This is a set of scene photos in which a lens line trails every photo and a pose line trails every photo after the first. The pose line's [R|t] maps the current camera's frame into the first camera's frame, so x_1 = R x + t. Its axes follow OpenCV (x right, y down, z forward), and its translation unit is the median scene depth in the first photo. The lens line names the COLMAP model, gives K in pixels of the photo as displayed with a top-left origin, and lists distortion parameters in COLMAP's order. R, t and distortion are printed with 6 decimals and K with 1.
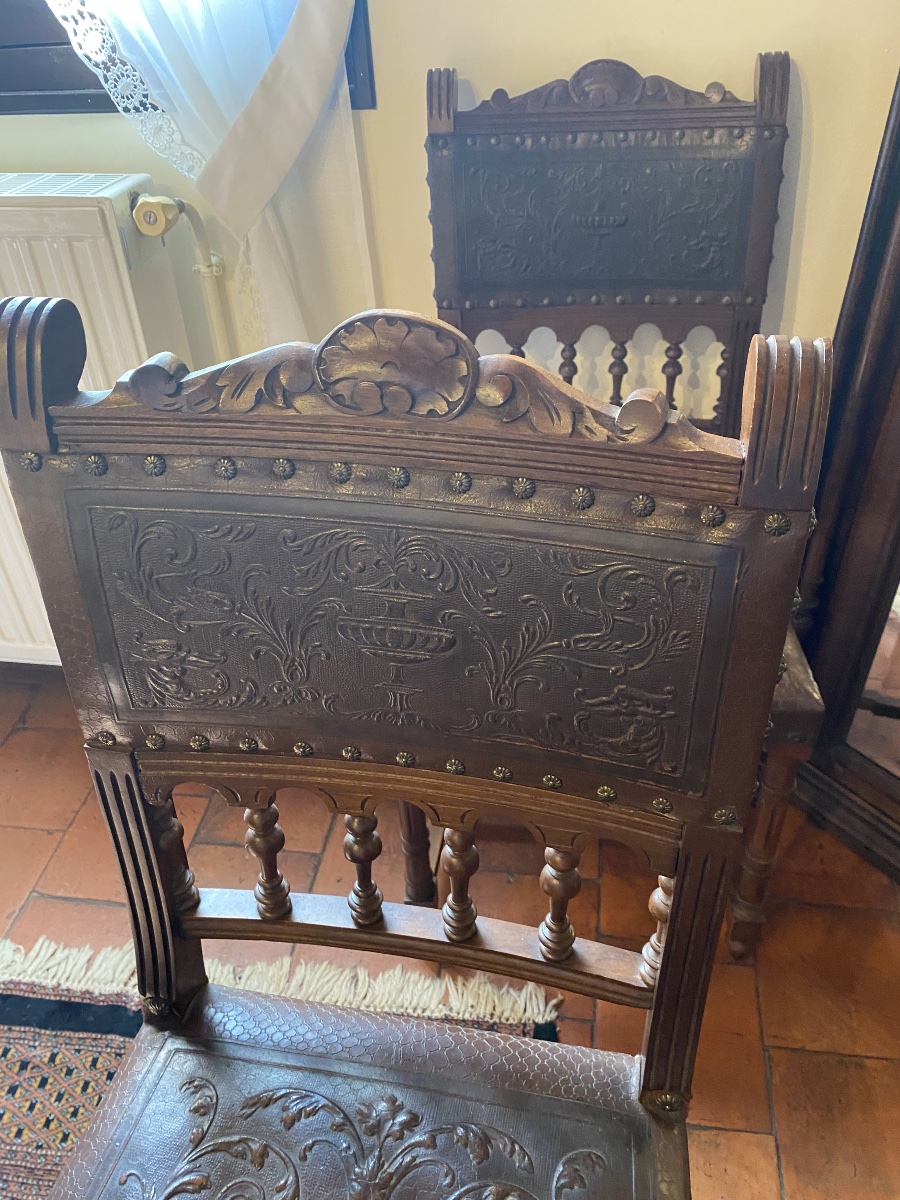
lens RADIAL K [[899.3, 0, 459.1], [0, 899.3, 601.0], [0, 0, 1]] dist [-0.001697, -0.022746]
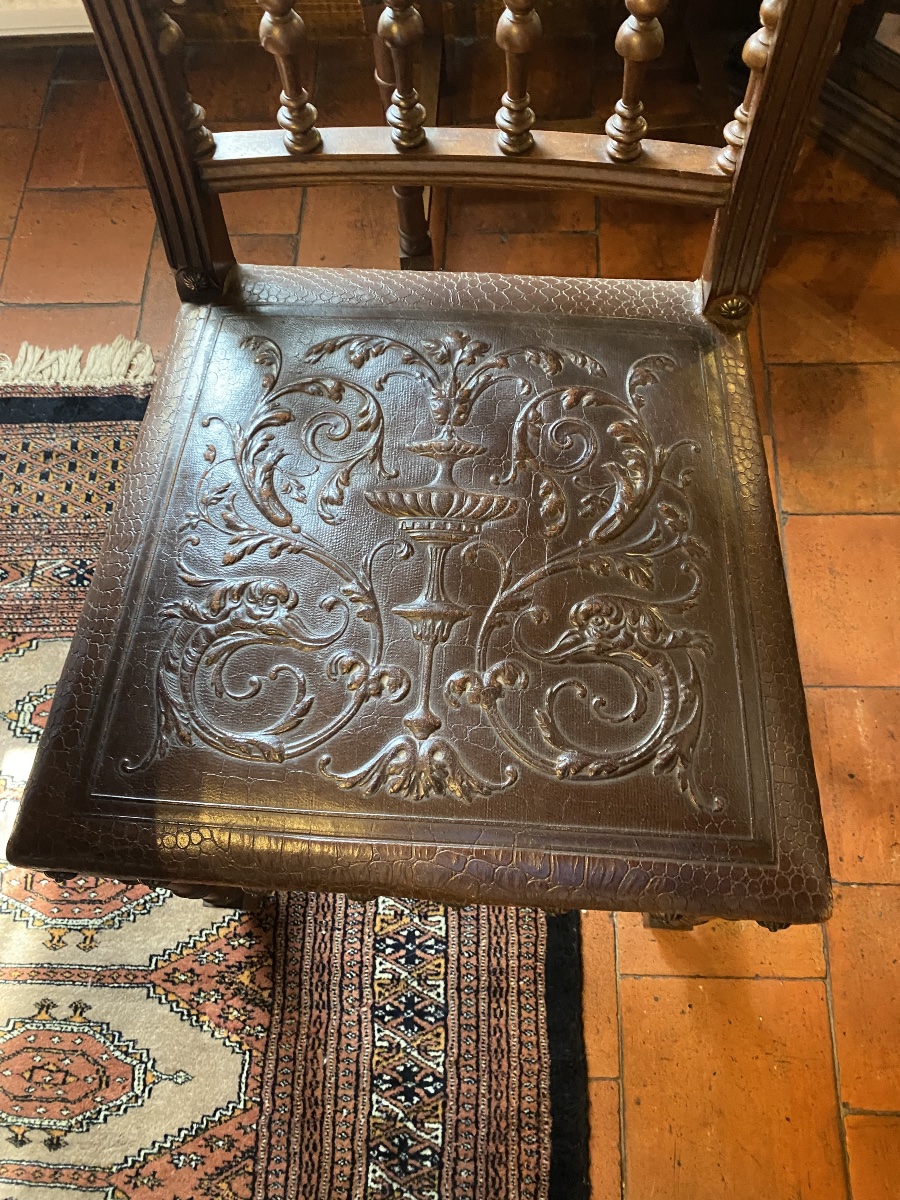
lens RADIAL K [[899.3, 0, 452.3], [0, 899.3, 604.1], [0, 0, 1]] dist [-0.001697, -0.022746]
pose [[0.993739, -0.106492, 0.033809, -0.086399], [0.073354, 0.850086, 0.521511, 0.173299], [-0.084277, -0.515766, 0.852574, 0.001943]]
